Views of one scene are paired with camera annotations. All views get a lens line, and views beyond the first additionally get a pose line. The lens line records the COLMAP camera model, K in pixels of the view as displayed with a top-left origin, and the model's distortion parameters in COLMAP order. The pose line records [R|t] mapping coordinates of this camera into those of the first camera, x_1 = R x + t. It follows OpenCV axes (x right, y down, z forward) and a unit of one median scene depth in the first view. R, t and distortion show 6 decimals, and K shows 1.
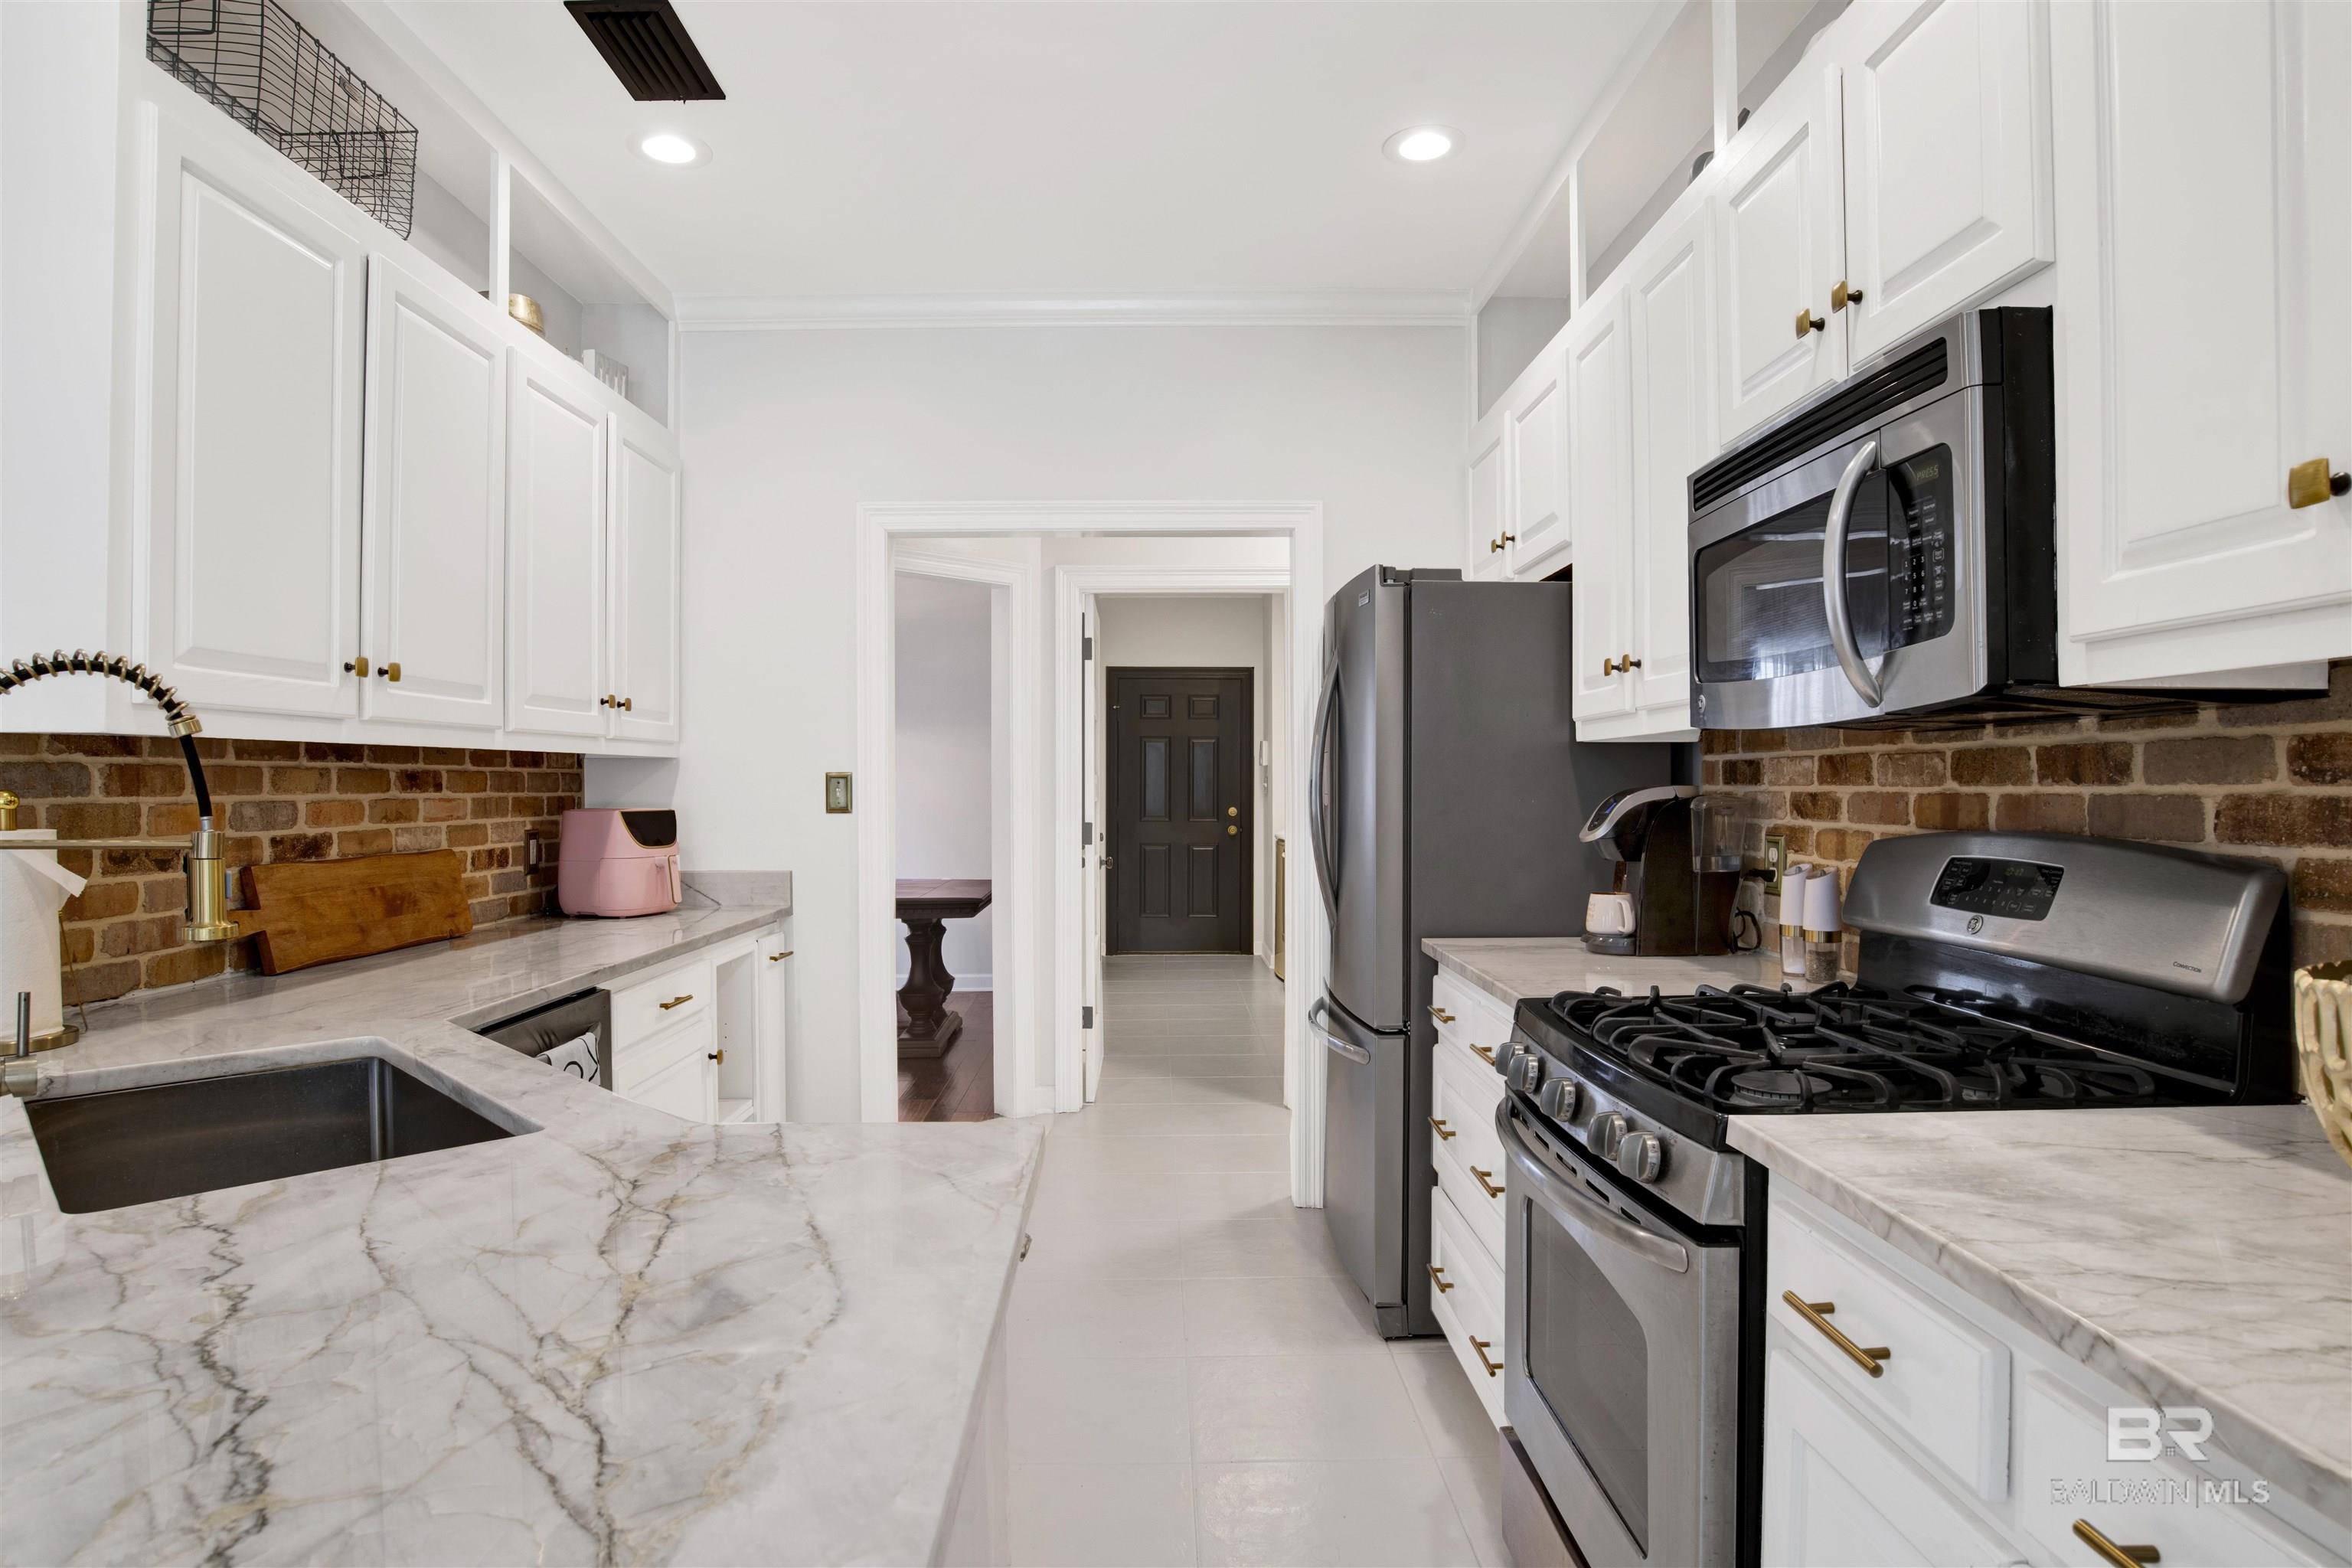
lens RADIAL K [[1314.5, 0, 1180.3], [0, 1314.5, 786.6], [0, 0, 1]] dist [-0.018068, 0.001711]
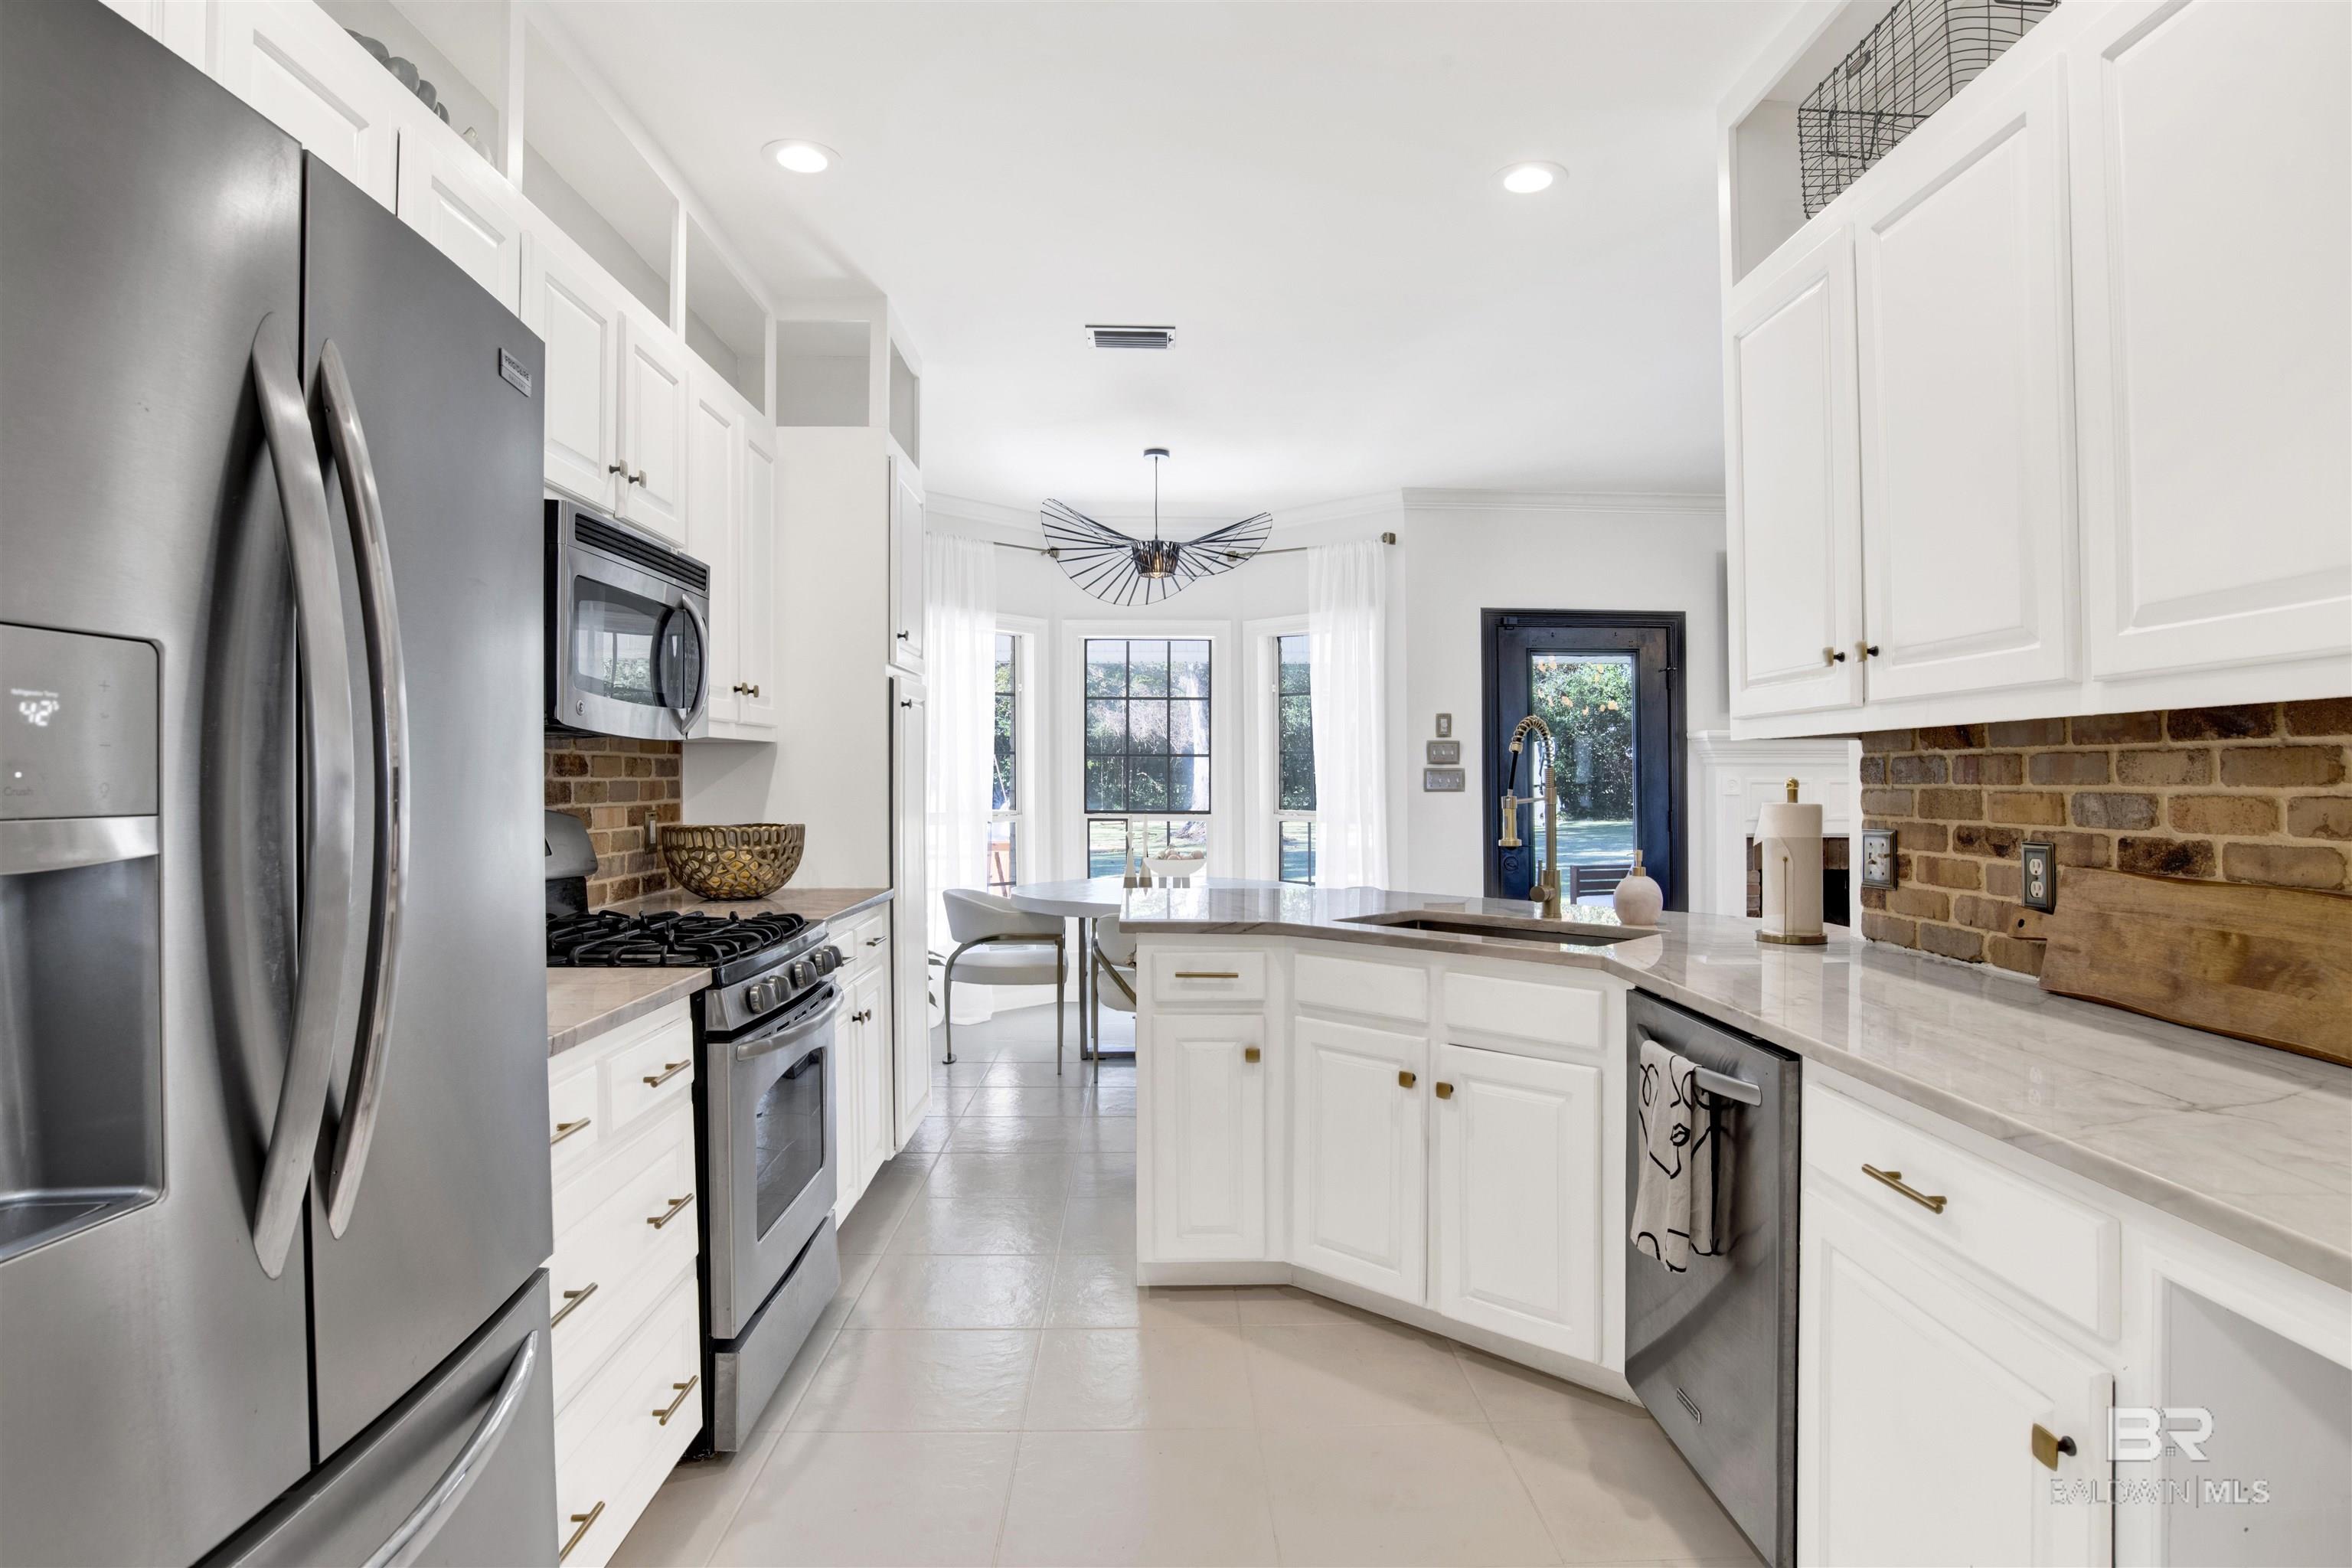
lens RADIAL K [[1354.2, 0, 1219.5], [0, 1354.2, 777.4], [0, 0, 1]] dist [-0.050312, 0.020296]
pose [[-0.999509, 0.002422, -0.031235, -0.108318], [0.002330, 0.999993, 0.002975, -0.002345], [0.031242, 0.002901, -0.999508, 1.743082]]
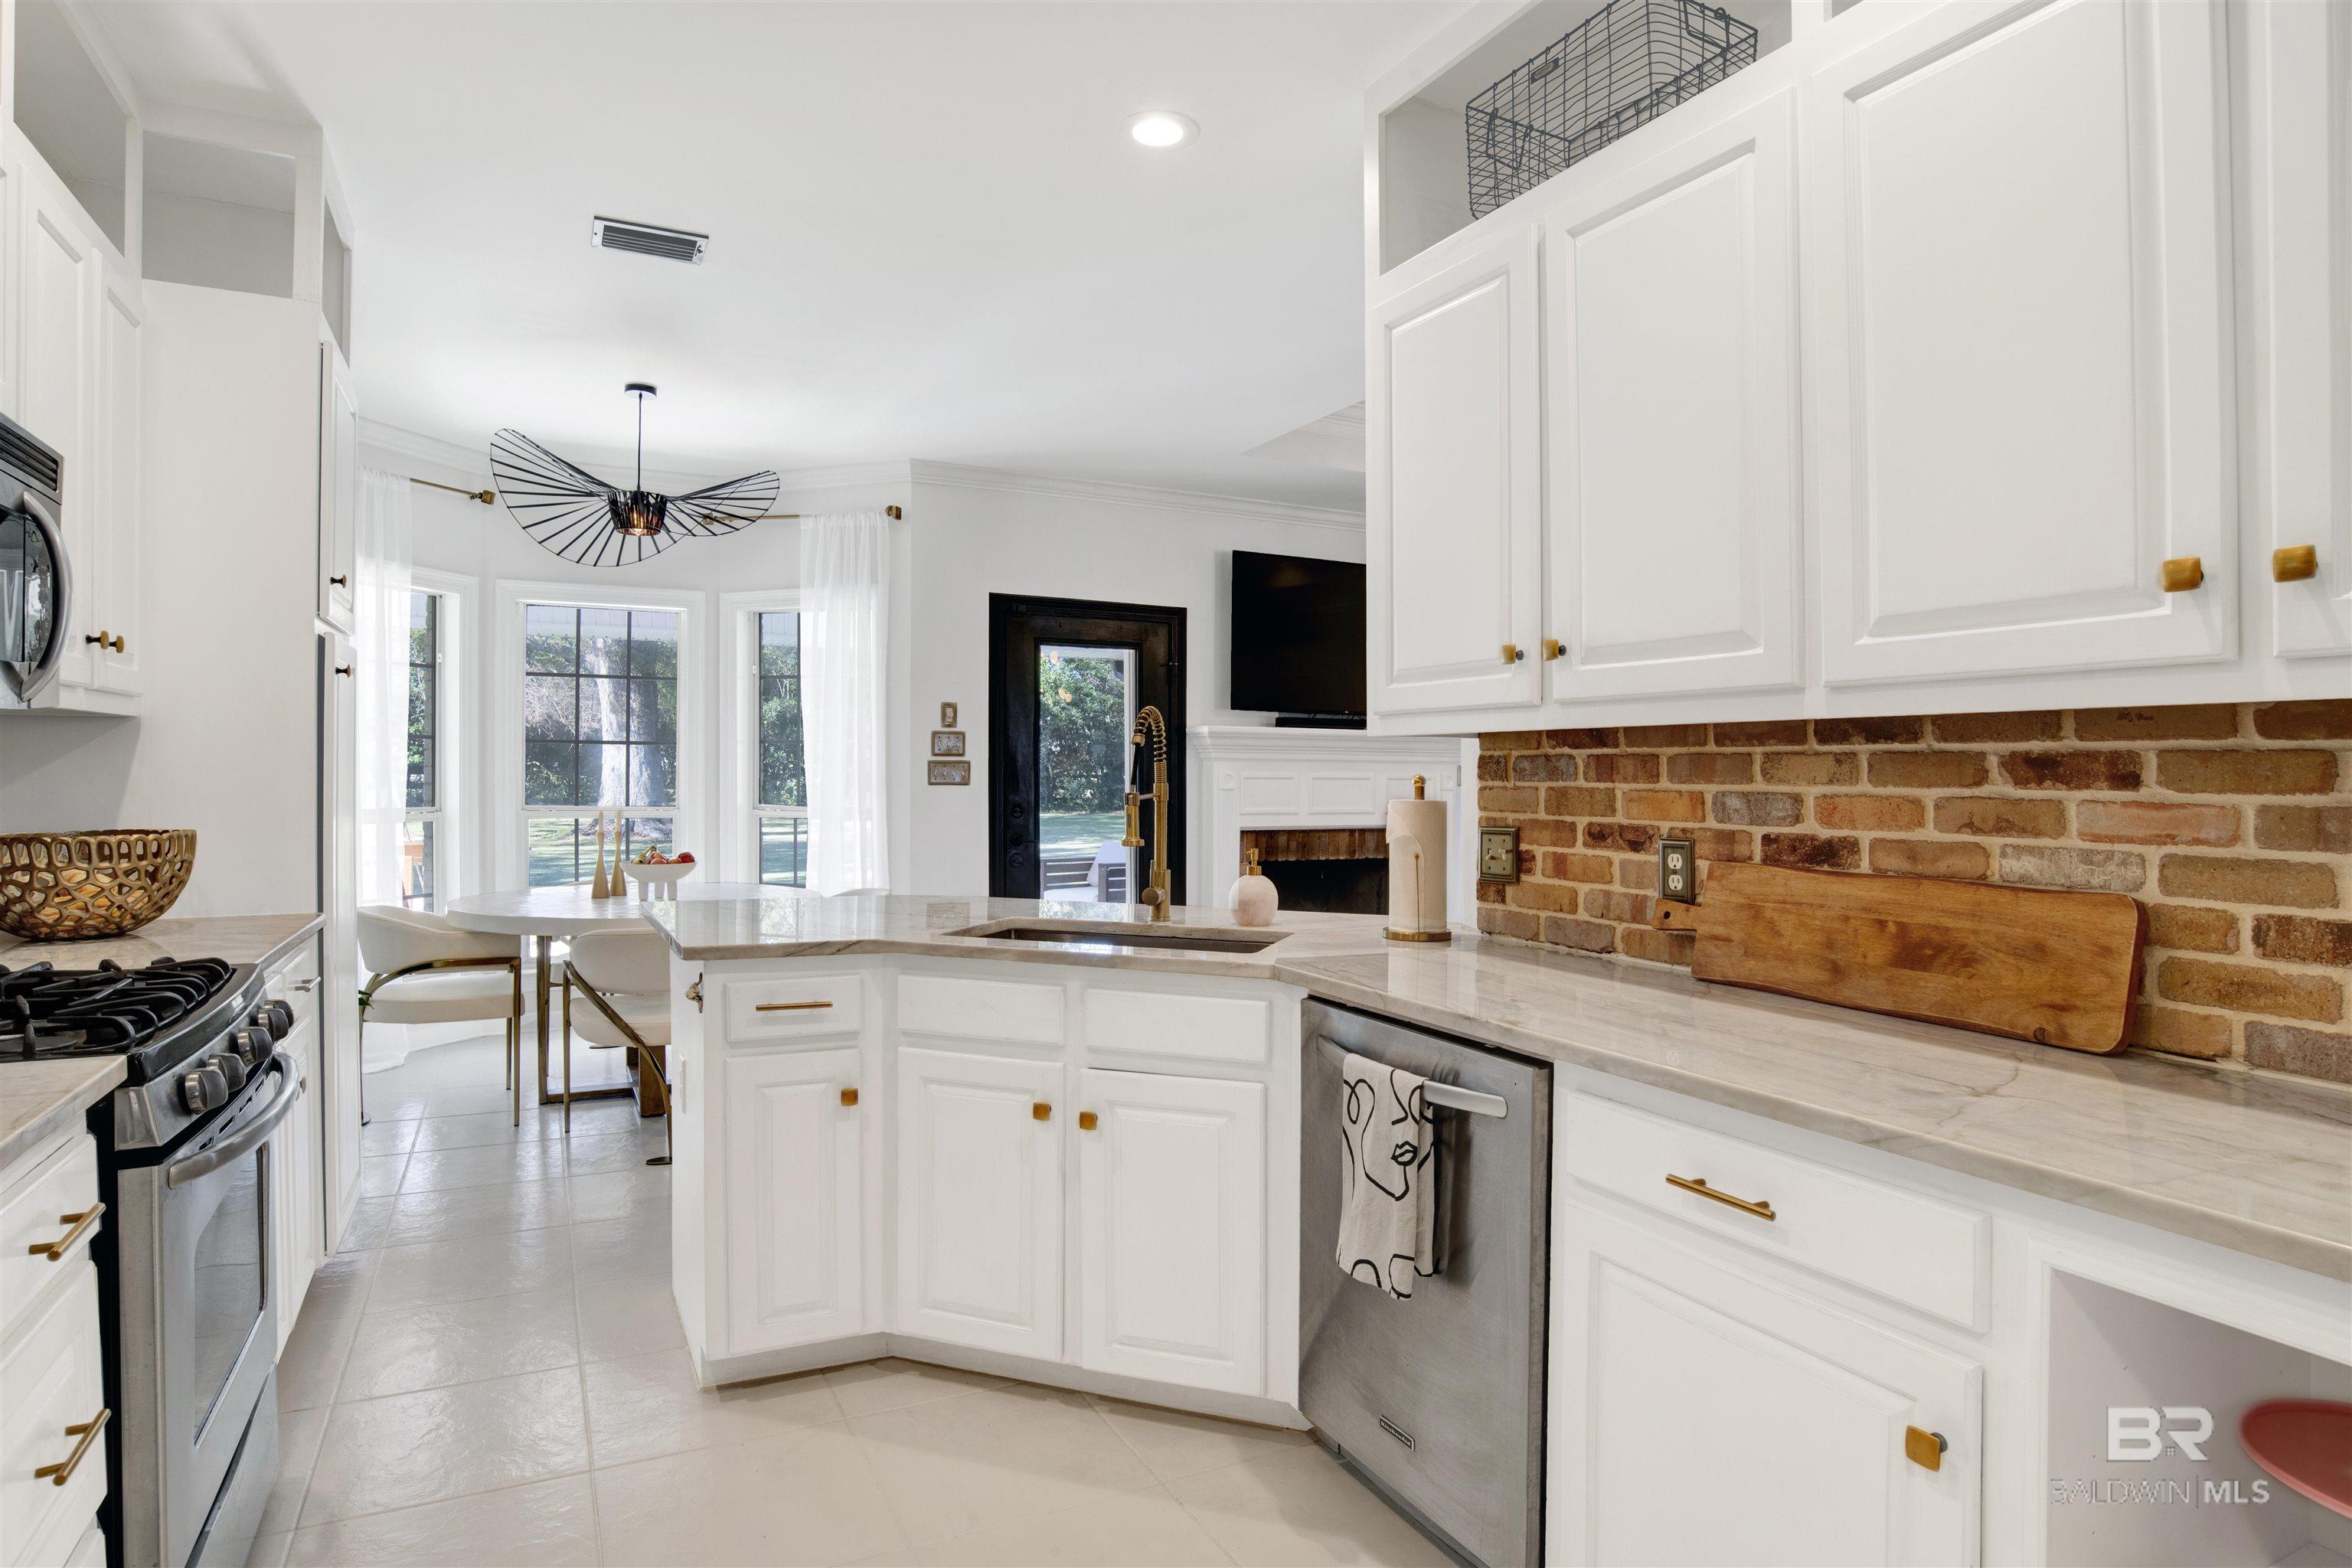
lens RADIAL K [[1354.2, 0, 1241.6], [0, 1354.2, 772.0], [0, 0, 1]] dist [-0.050312, 0.020296]
pose [[-0.890815, -0.004241, -0.454345, 0.022799], [-0.006803, 0.999969, 0.004004, -0.003618], [0.454314, 0.006658, -0.890817, 1.584914]]
